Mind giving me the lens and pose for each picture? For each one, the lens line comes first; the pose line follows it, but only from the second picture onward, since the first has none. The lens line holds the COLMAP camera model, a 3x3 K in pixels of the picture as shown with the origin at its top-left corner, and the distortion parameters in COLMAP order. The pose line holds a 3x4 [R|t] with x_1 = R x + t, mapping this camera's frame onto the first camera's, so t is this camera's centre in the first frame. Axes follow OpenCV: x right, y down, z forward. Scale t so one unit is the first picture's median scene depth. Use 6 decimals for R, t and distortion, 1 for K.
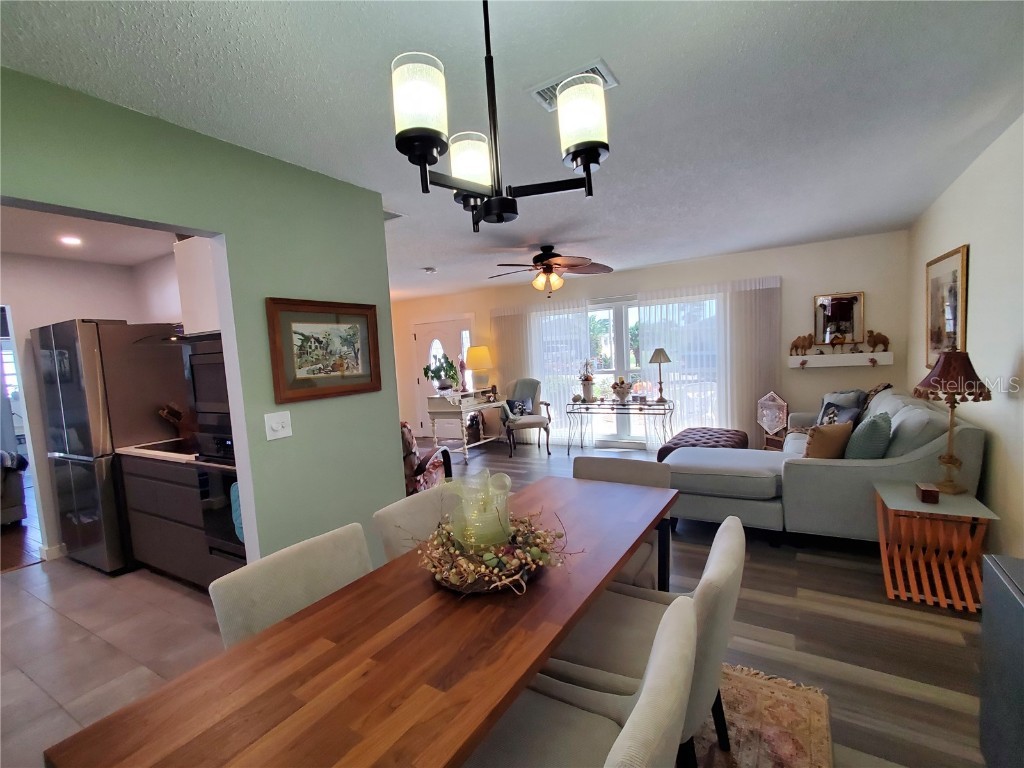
lens RADIAL K [[471.6, 0, 513.1], [0, 471.6, 387.9], [0, 0, 1]] dist [0.001878, 0.000019]
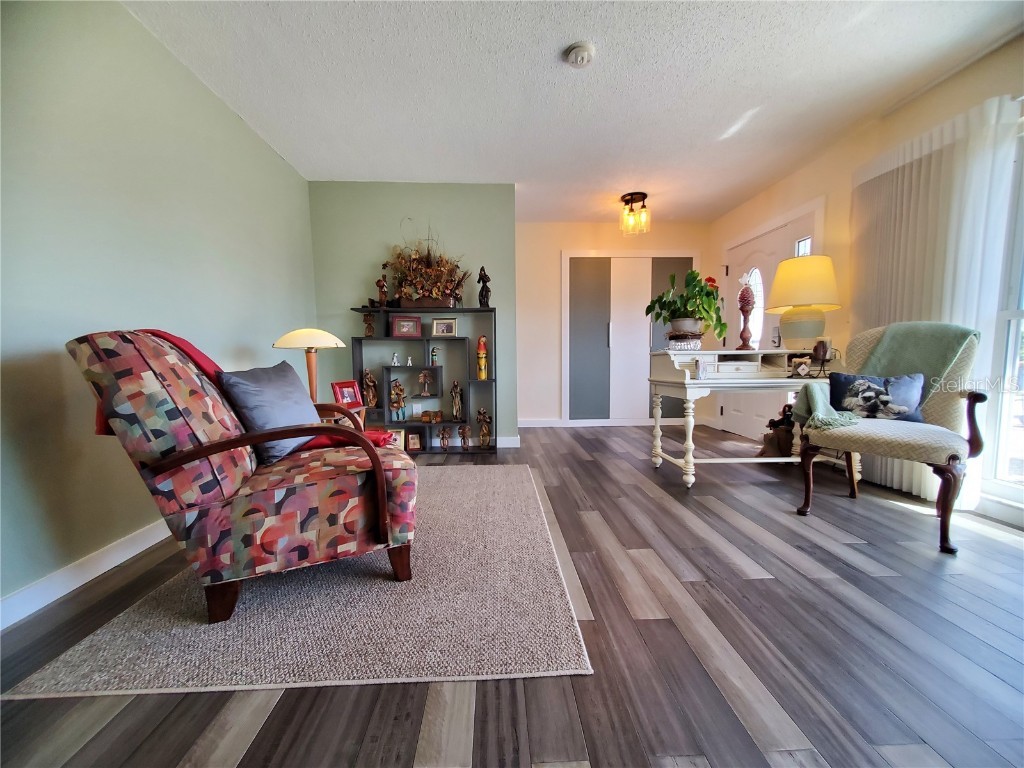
lens RADIAL K [[406.4, 0, 509.2], [0, 406.4, 391.1], [0, 0, 1]] dist [0.006237, -0.001506]
pose [[0.558969, 0.127205, -0.819373, 0.125405], [-0.088709, 0.991665, 0.093436, 0.034469], [0.824430, 0.020458, 0.565594, 0.603242]]
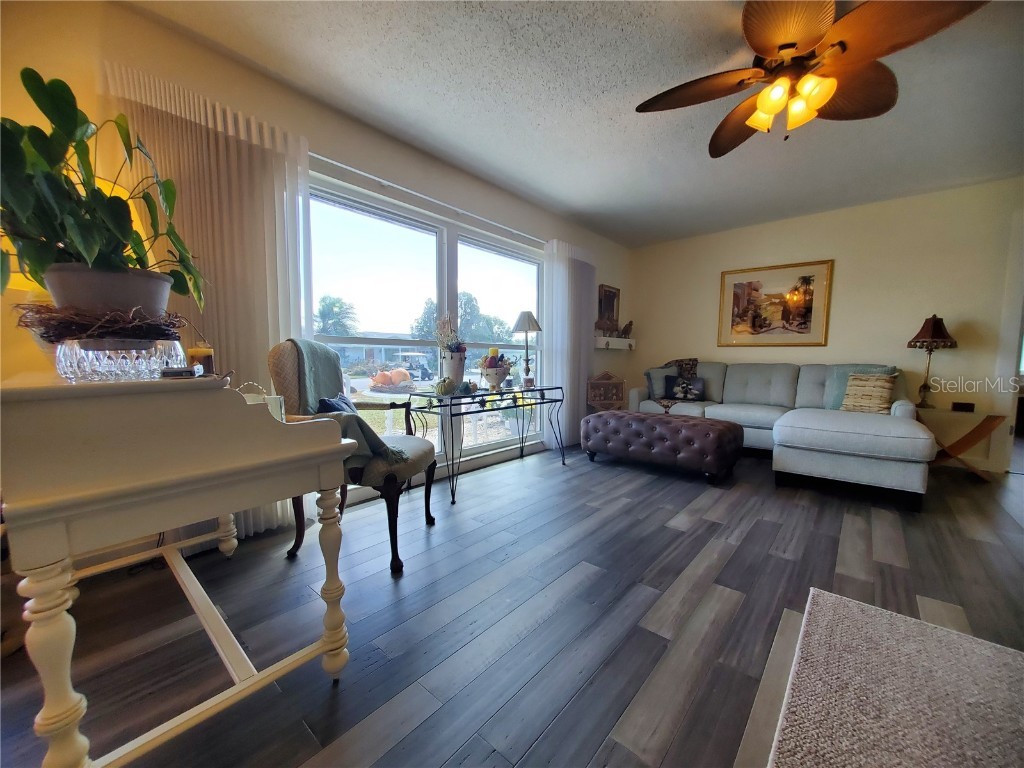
lens RADIAL K [[406.4, 0, 511.6], [0, 406.4, 389.1], [0, 0, 1]] dist [0.006237, -0.001506]
pose [[0.158688, -0.012739, 0.987247, -0.263514], [0.062334, 0.998051, 0.002858, 0.027208], [-0.985359, 0.061086, 0.159173, 0.869889]]
